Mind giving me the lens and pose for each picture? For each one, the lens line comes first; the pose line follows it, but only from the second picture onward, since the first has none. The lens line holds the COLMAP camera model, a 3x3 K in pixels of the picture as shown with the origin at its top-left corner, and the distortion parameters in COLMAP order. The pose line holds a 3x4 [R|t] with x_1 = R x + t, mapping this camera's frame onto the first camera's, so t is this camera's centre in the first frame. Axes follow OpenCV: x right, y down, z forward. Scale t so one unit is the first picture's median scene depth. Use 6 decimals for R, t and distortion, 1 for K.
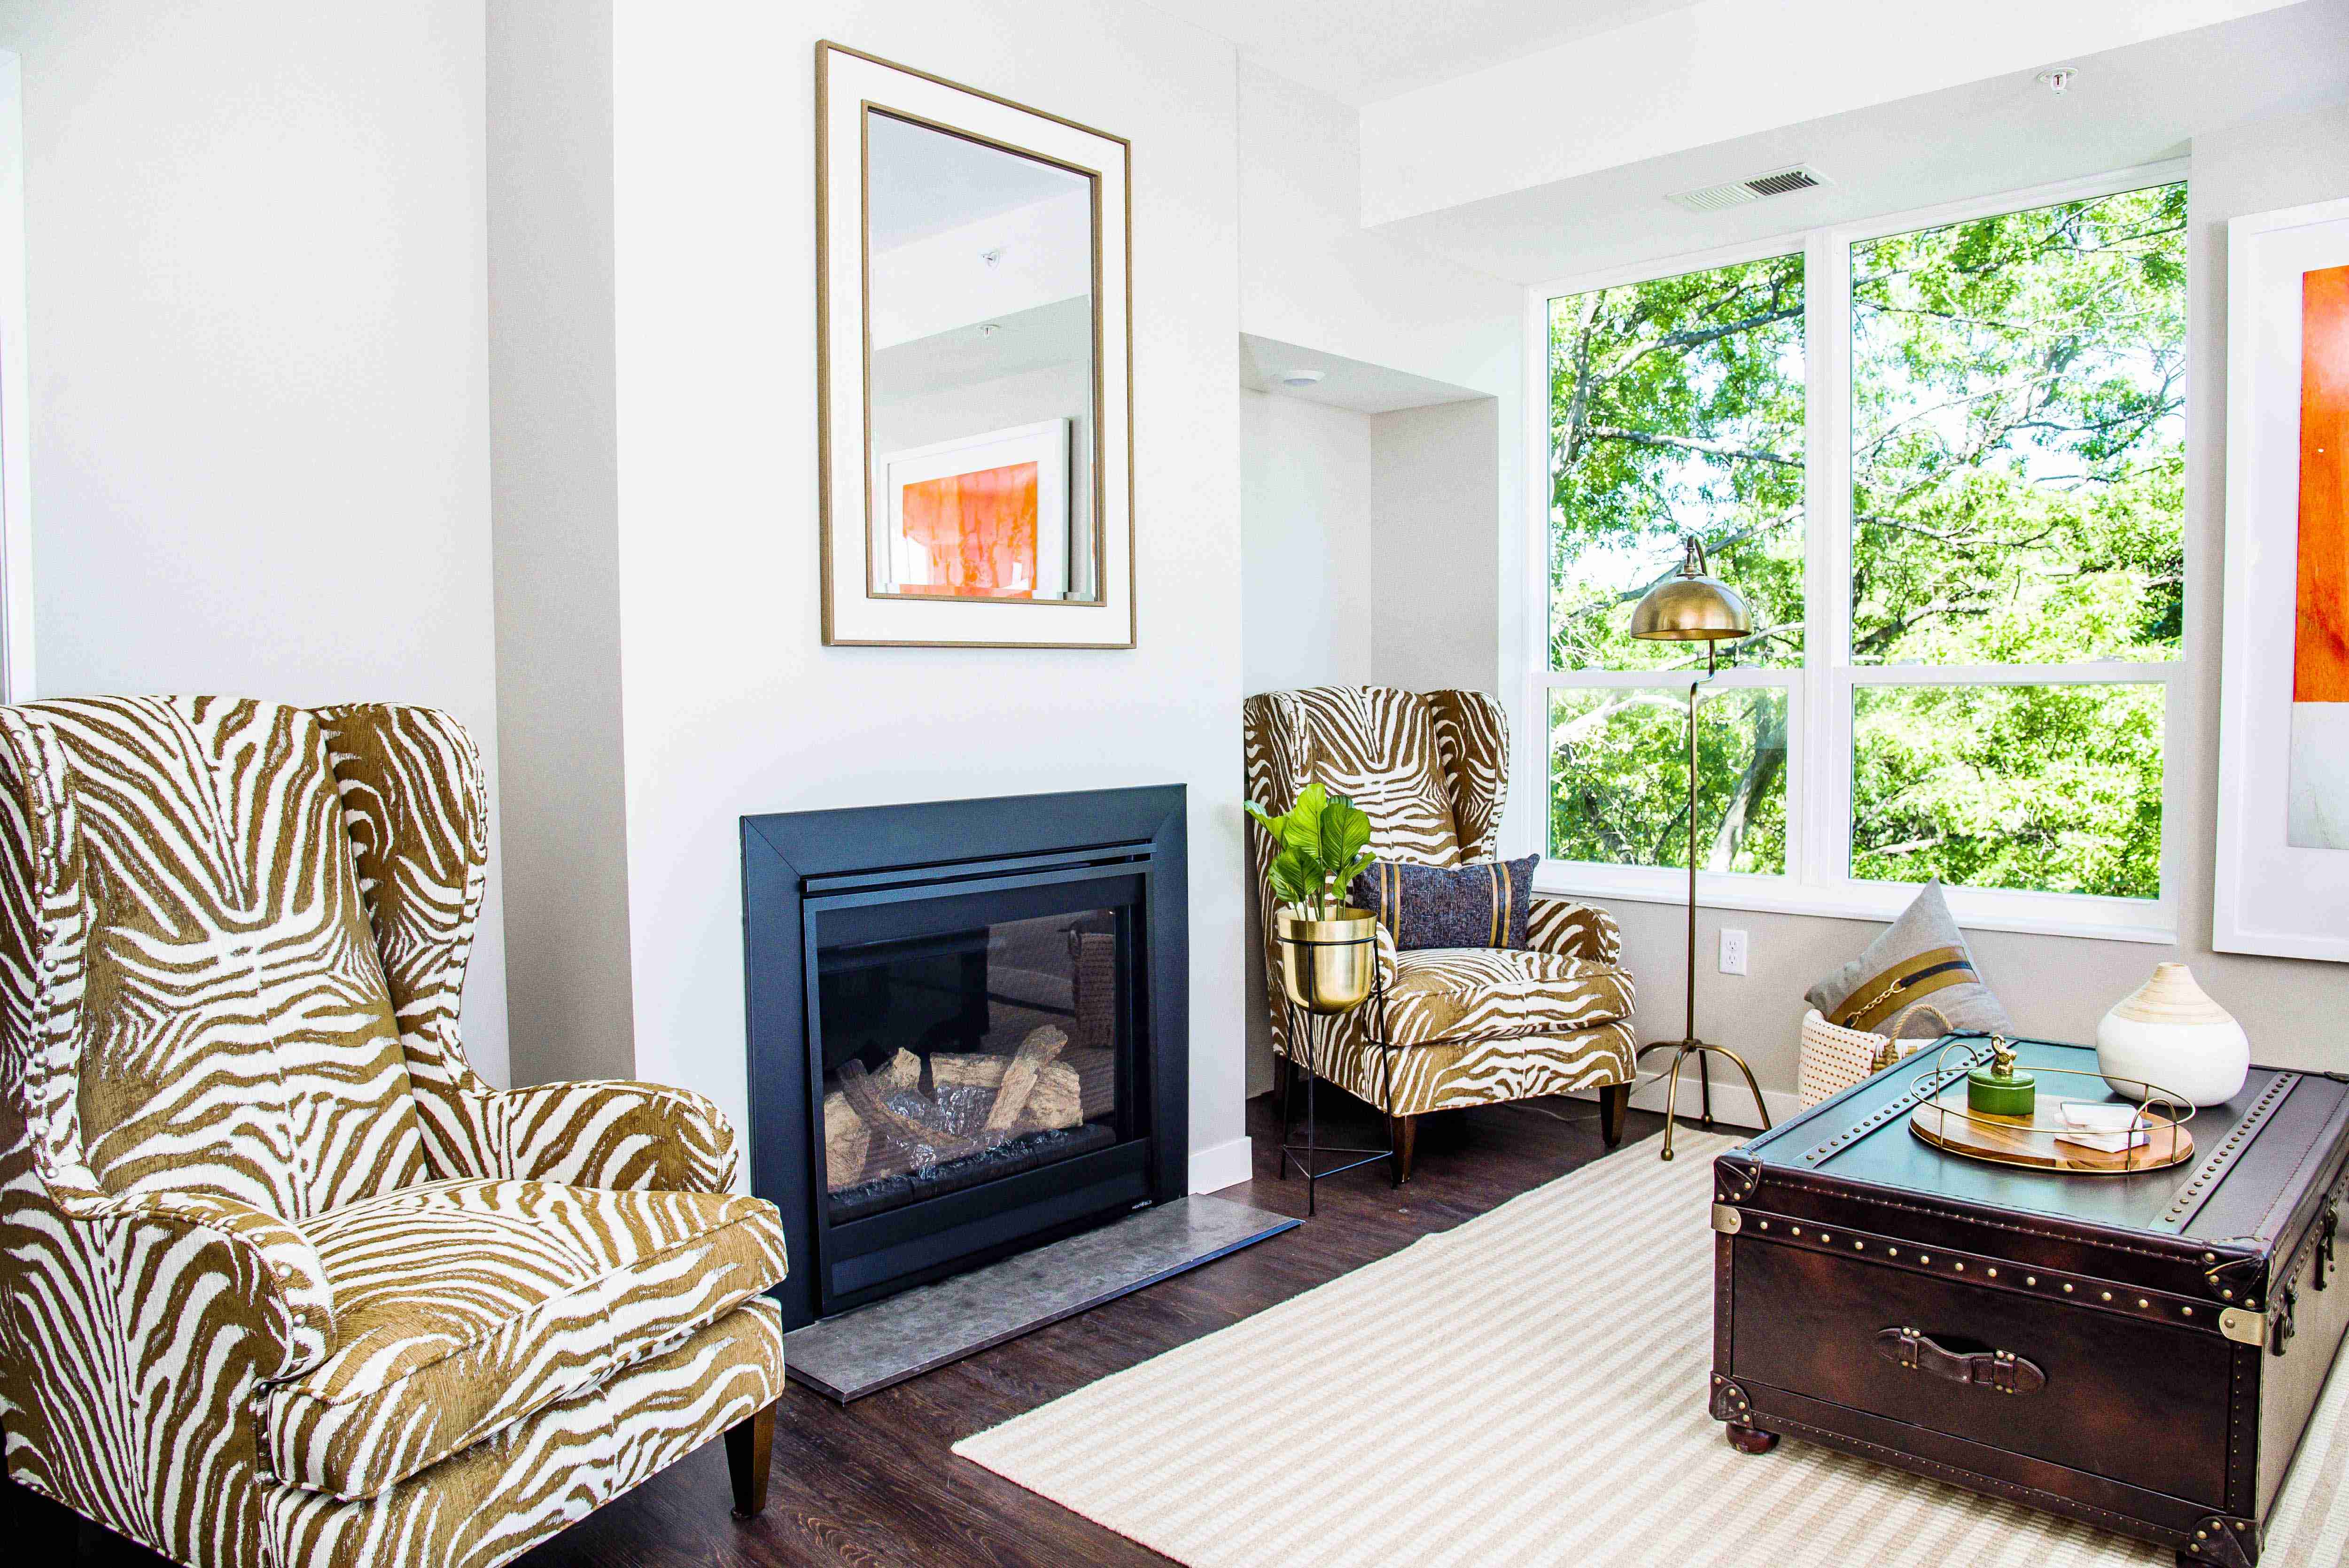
lens RADIAL K [[1574.2, 0, 1174.5], [0, 1574.2, 784.0], [0, 0, 1]] dist [-0.134103, 0.057120]
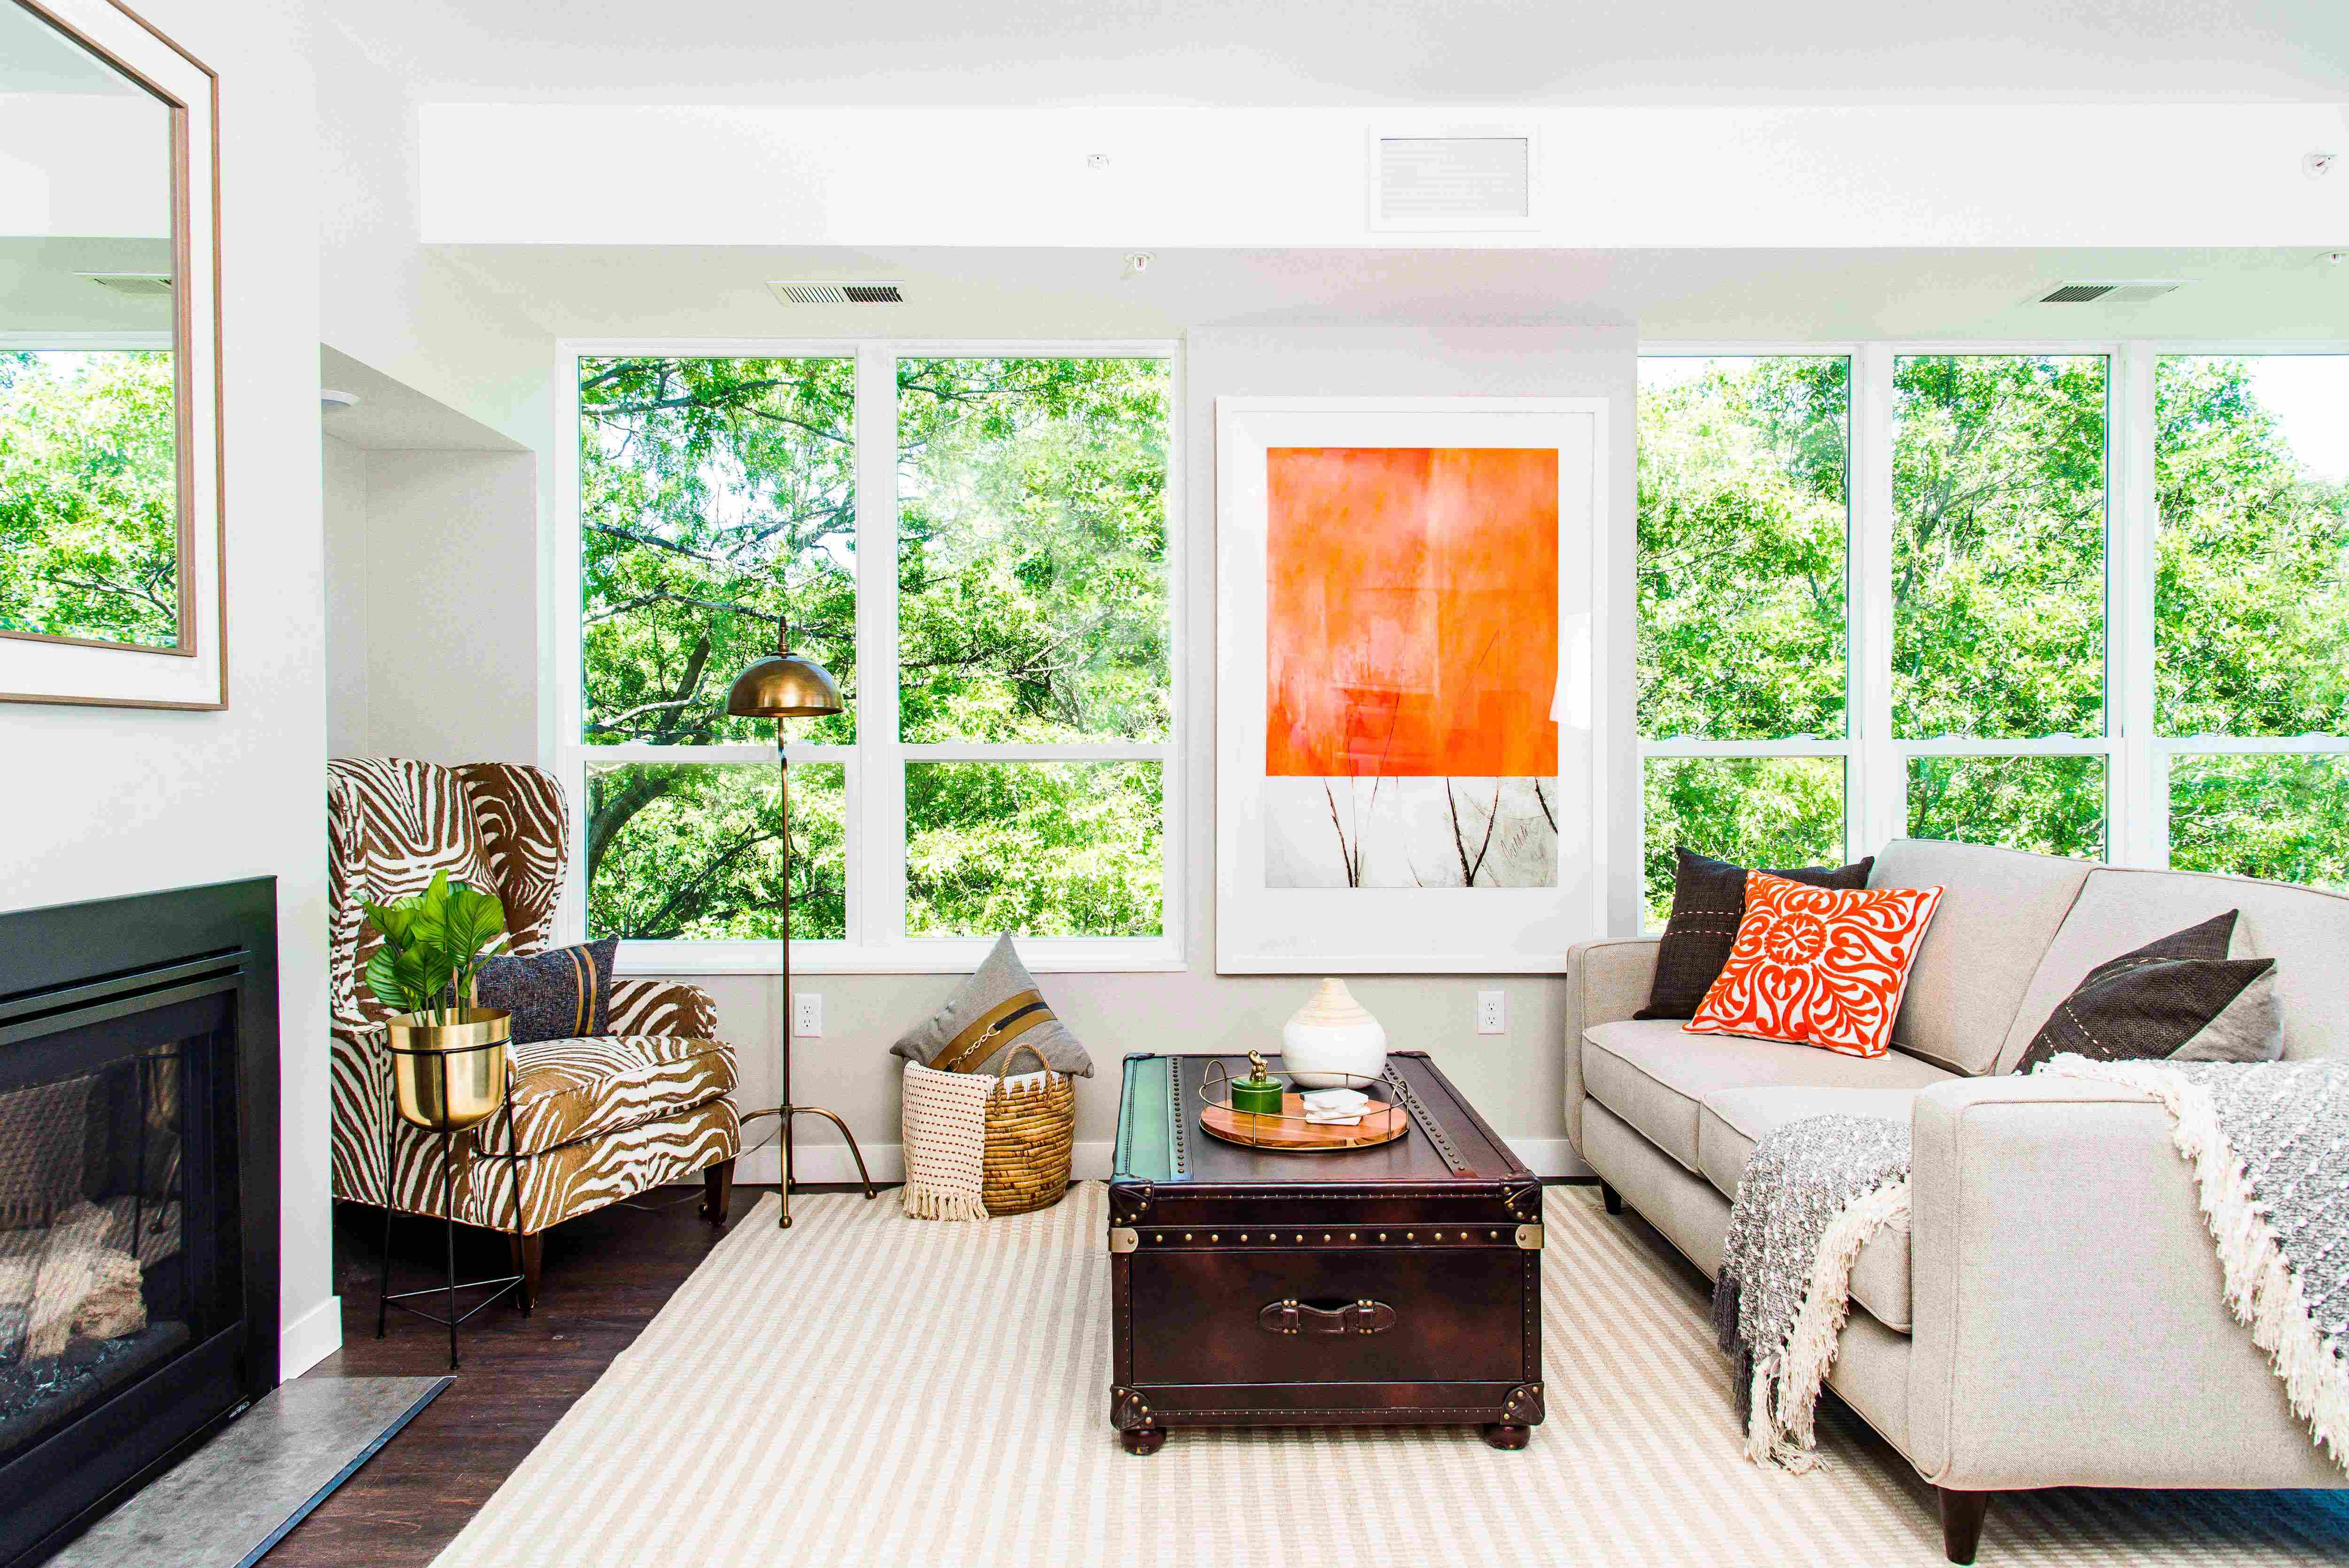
lens RADIAL K [[1555.1, 0, 1174.5], [0, 1555.1, 784.0], [0, 0, 1]] dist [0.008797, -0.000459]
pose [[0.708848, 0.000459, 0.705361, -0.225874], [0.032076, 0.998944, -0.032885, -0.005776], [-0.704632, 0.045936, 0.708085, 0.083855]]
